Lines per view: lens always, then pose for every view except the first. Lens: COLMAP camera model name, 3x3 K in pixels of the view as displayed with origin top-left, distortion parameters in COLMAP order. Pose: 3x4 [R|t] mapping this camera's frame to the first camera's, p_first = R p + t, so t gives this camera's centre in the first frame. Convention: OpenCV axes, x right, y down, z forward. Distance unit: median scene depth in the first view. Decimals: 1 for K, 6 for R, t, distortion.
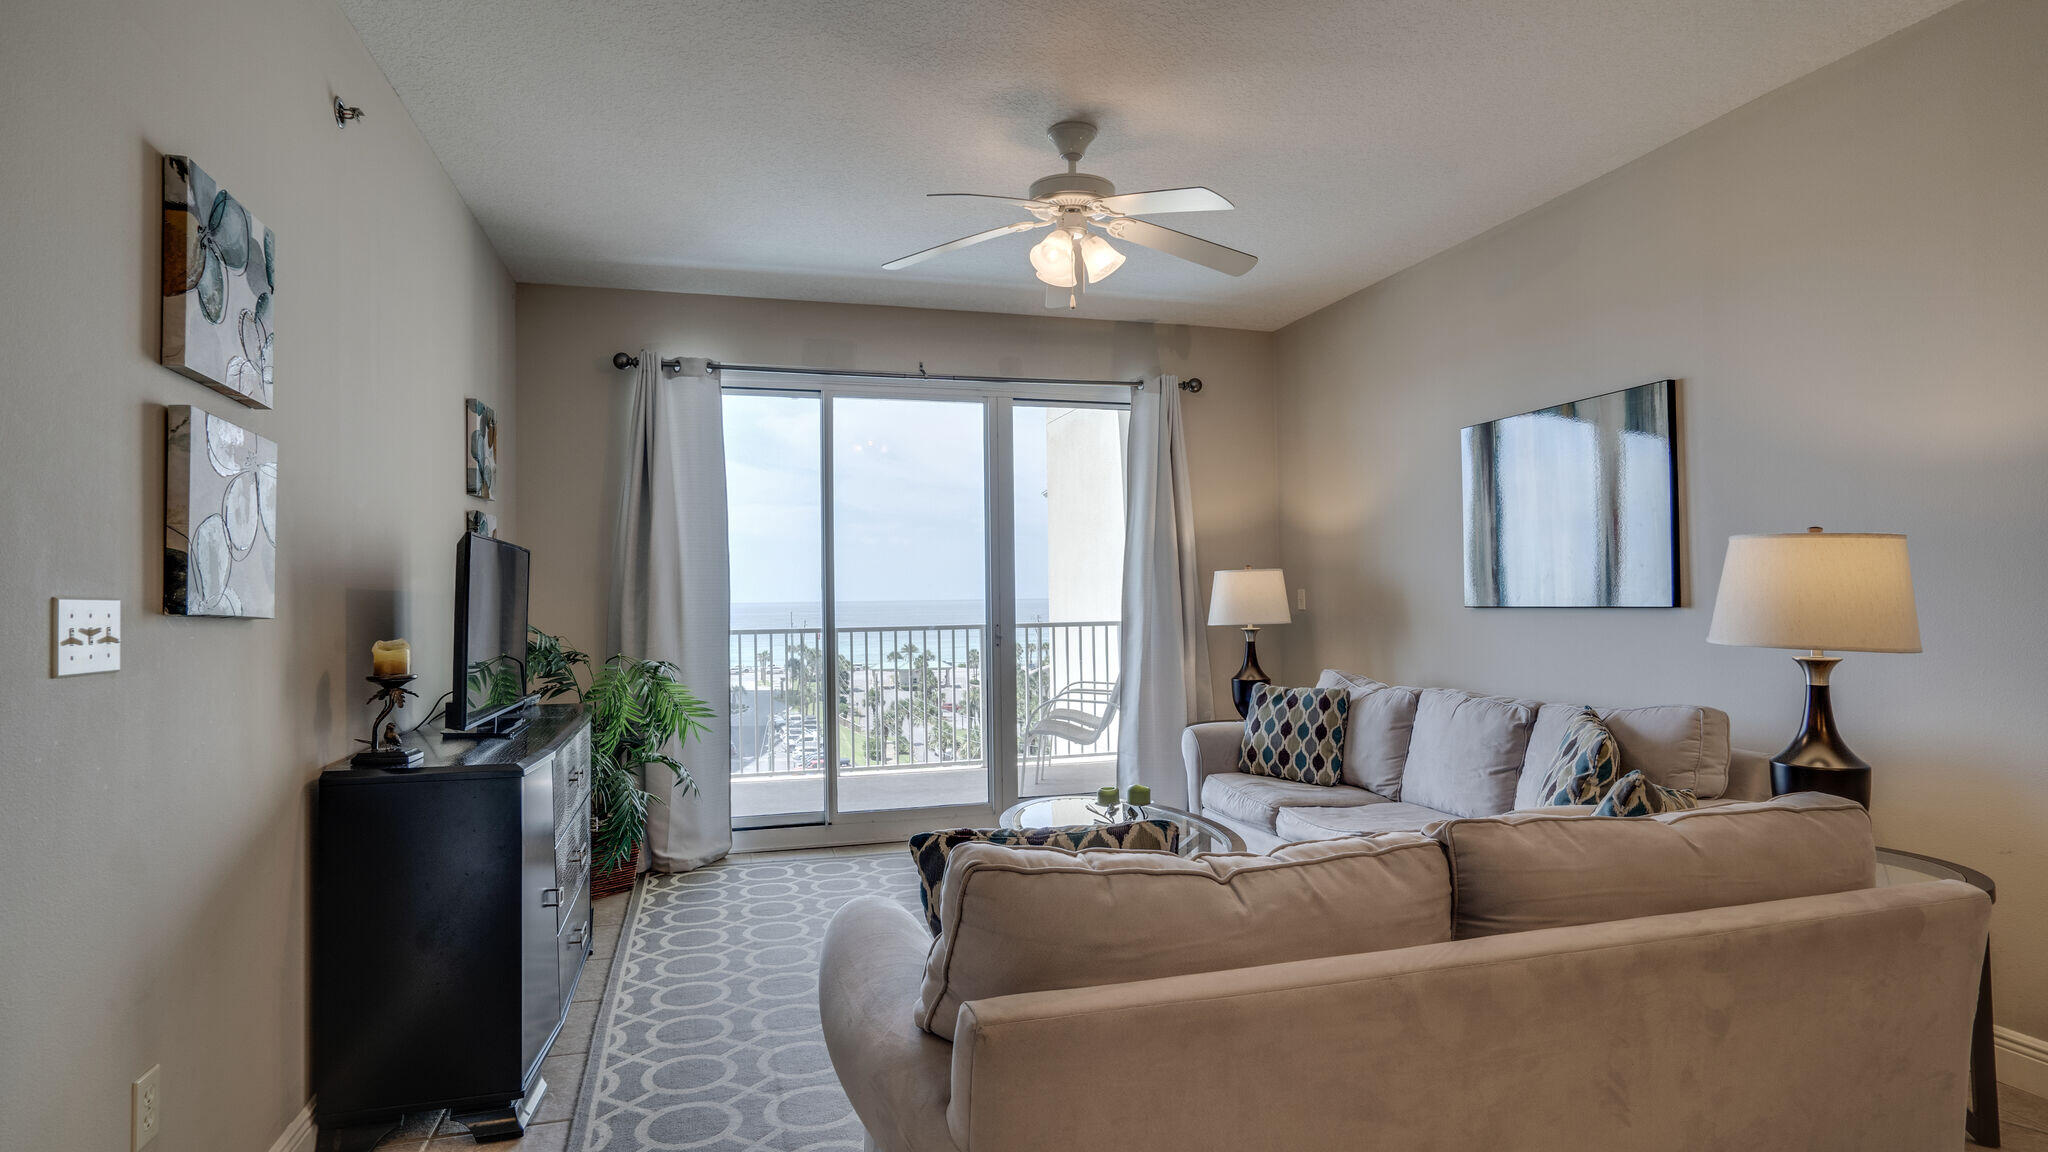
lens RADIAL K [[1033.8, 0, 1025.0], [0, 1033.8, 584.0], [0, 0, 1]] dist [-0.028680, 0.000431]
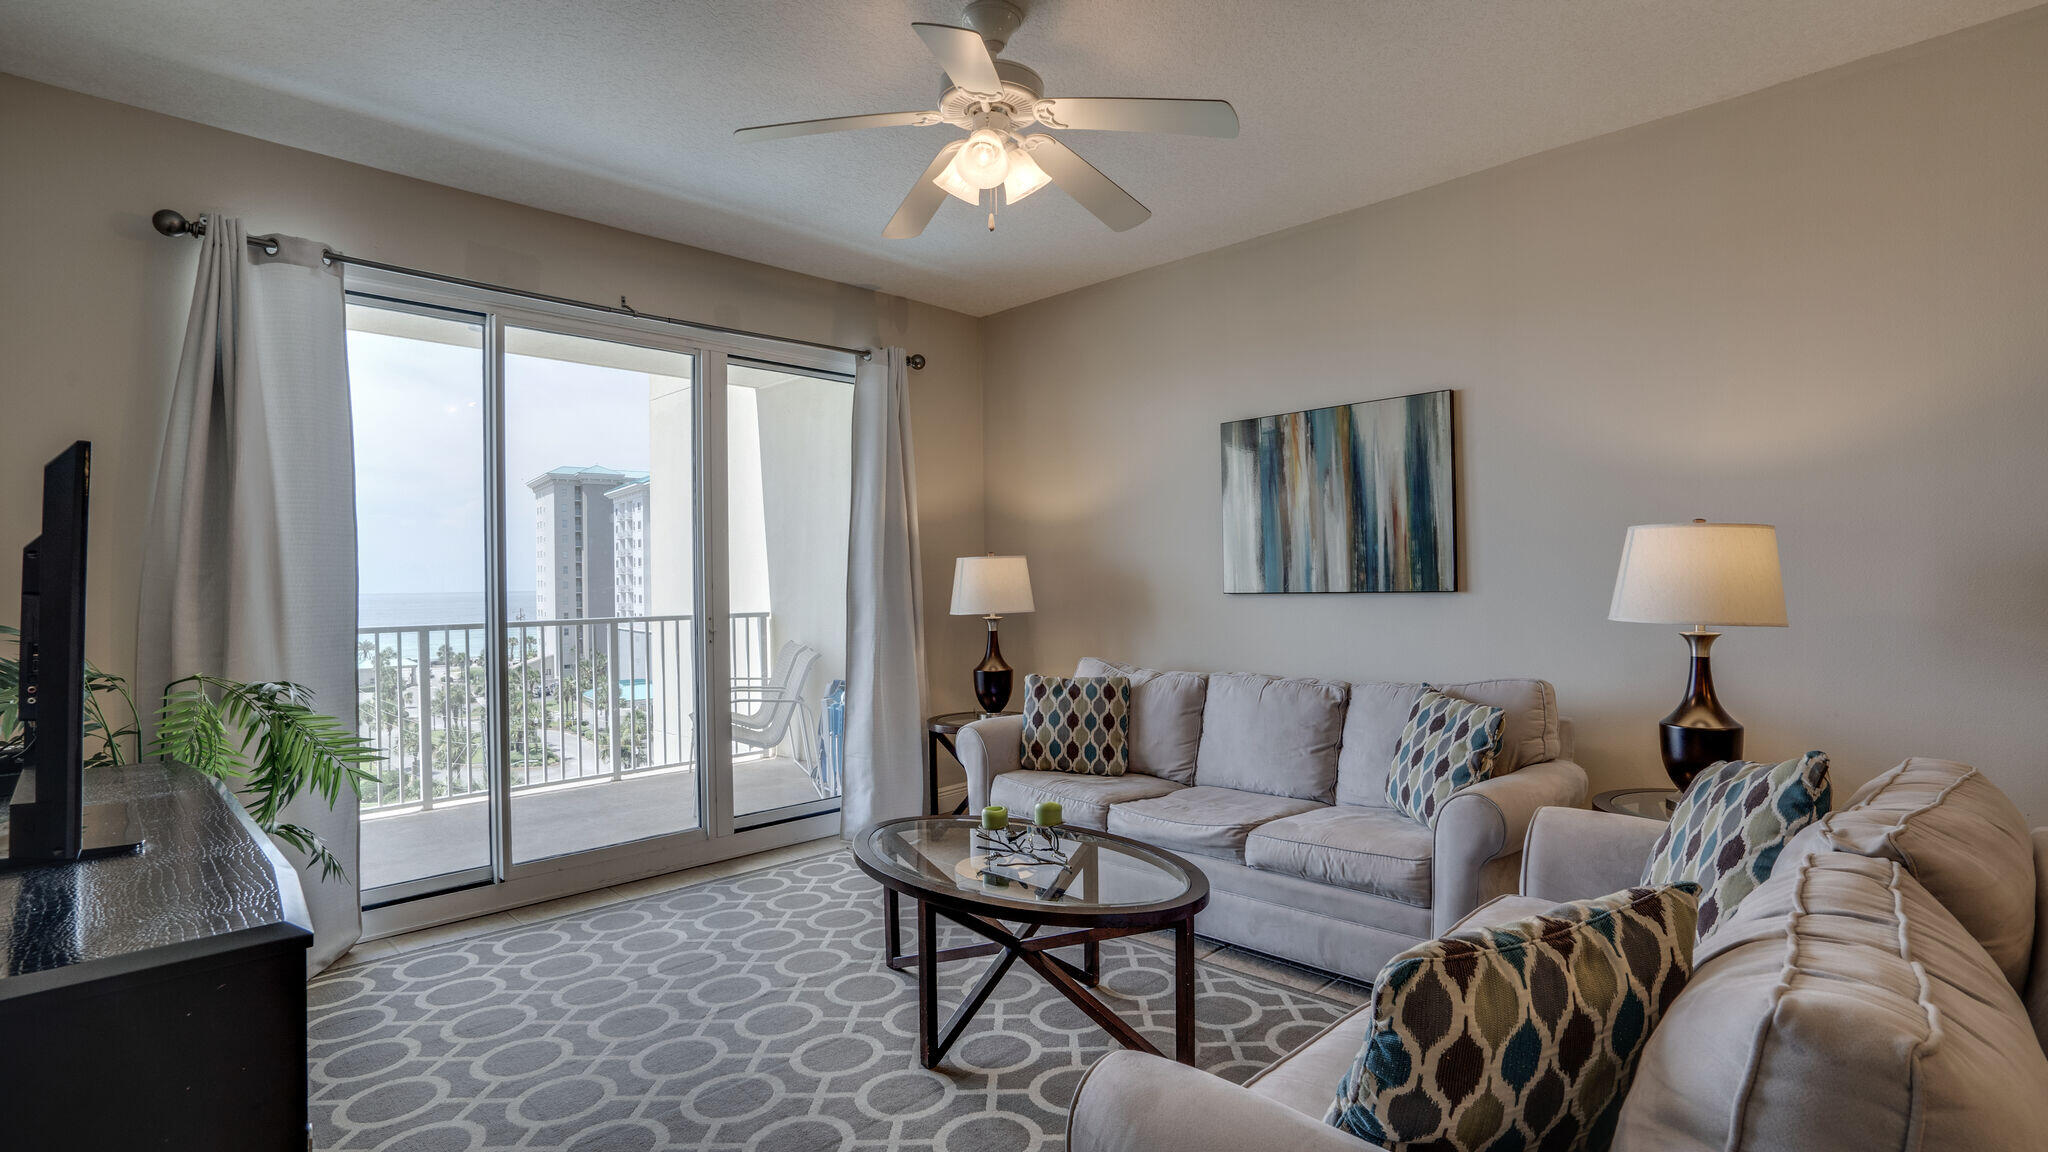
lens RADIAL K [[945.5, 0, 1013.5], [0, 945.5, 582.2], [0, 0, 1]] dist [-0.050466, 0.025544]
pose [[0.878268, 0.001044, 0.478168, -0.215648], [-0.002902, 0.999991, 0.003147, 0.008004], [-0.478160, -0.004151, 0.878263, 0.245607]]
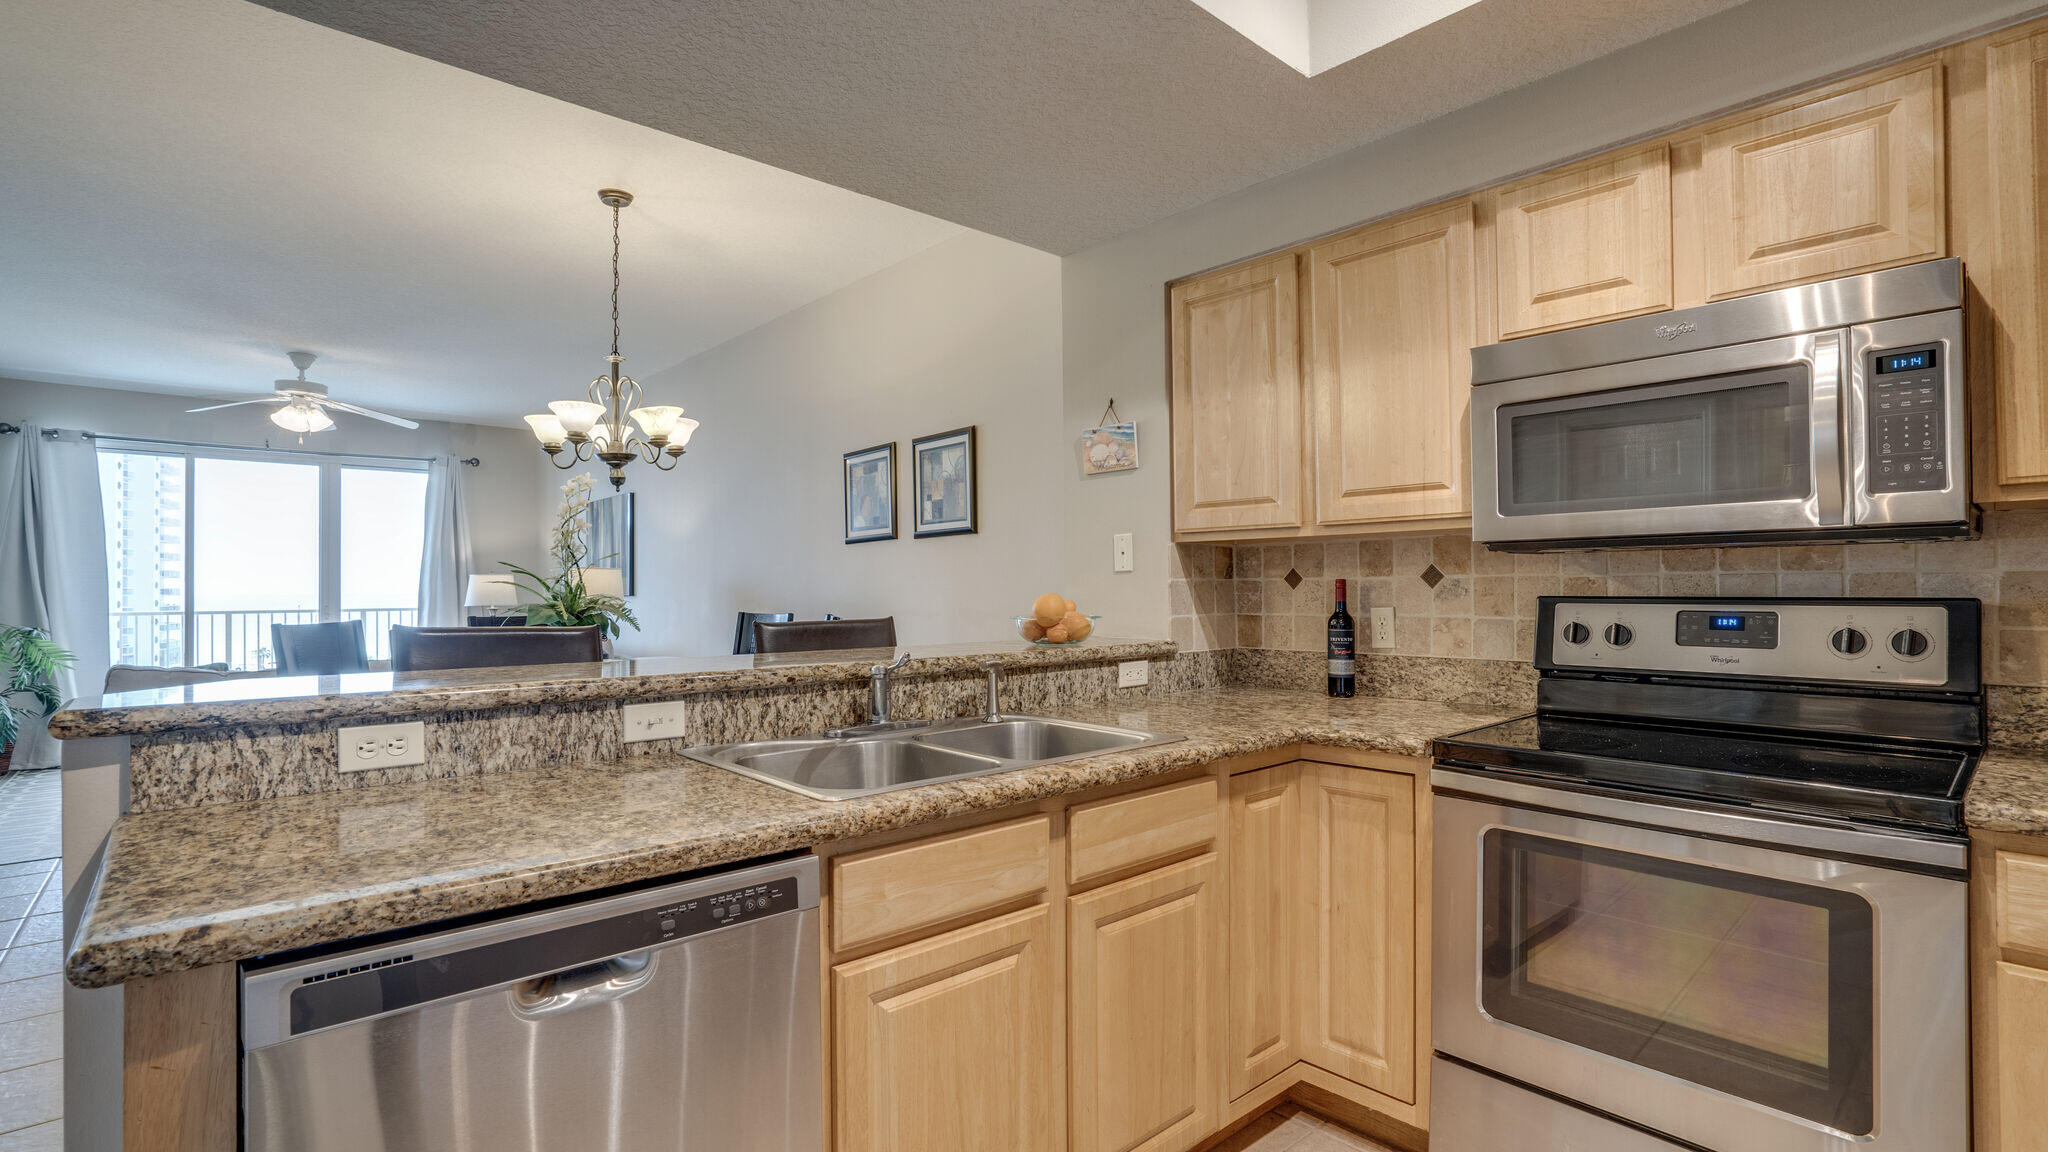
lens RADIAL K [[945.5, 0, 1013.5], [0, 945.5, 582.2], [0, 0, 1]] dist [-0.050466, 0.025544]
pose [[0.907563, 0.012424, 0.419733, 0.406538], [-0.012999, 0.999914, -0.001492, -0.011052], [-0.419715, -0.004102, 0.907647, -0.894777]]
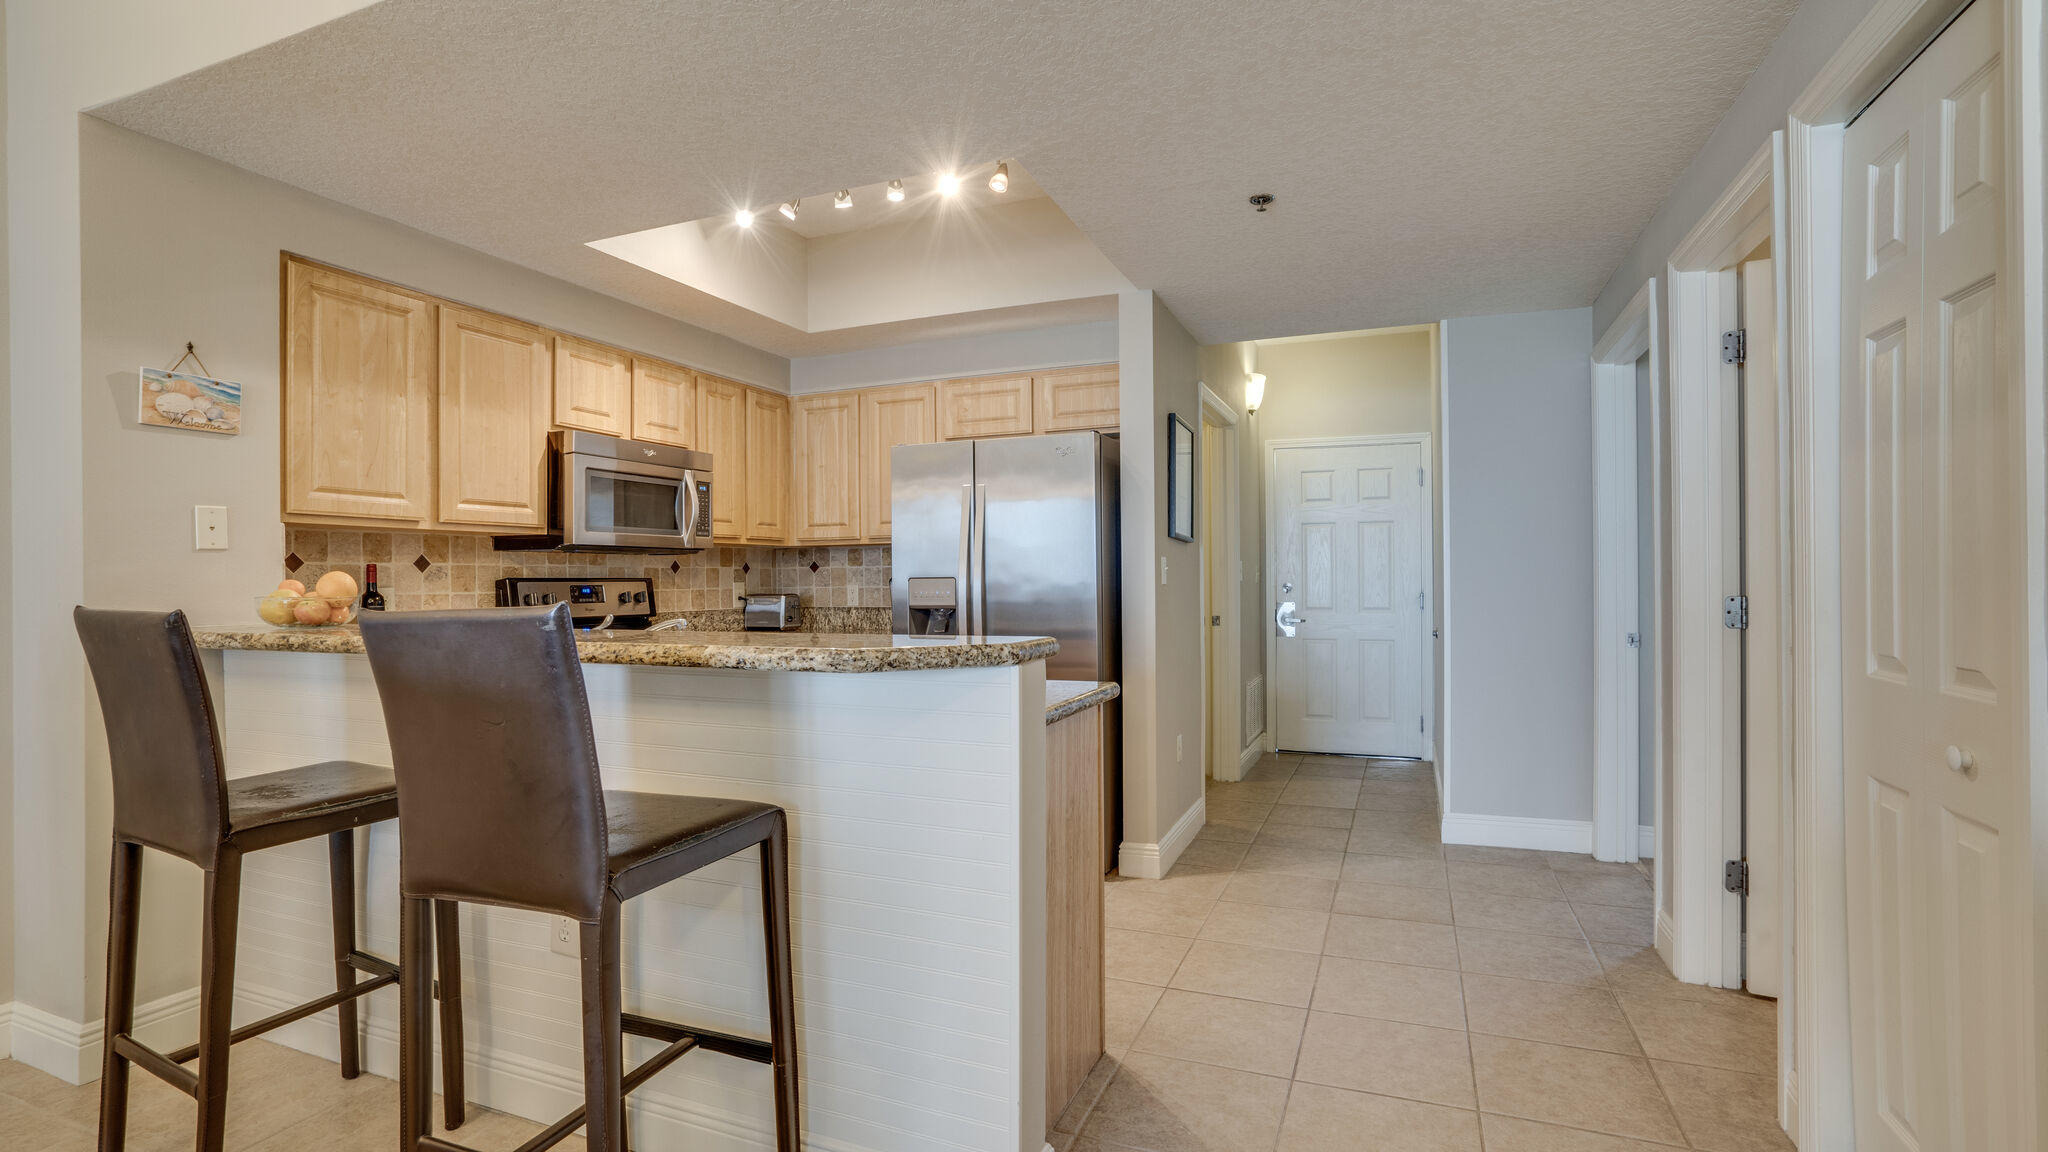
lens RADIAL K [[945.5, 0, 1013.5], [0, 945.5, 582.2], [0, 0, 1]] dist [-0.050466, 0.025544]
pose [[-0.773632, 0.017292, 0.633399, 0.037150], [0.009740, 0.999834, -0.015399, 0.011936], [-0.633561, -0.005743, -0.773672, -0.223829]]
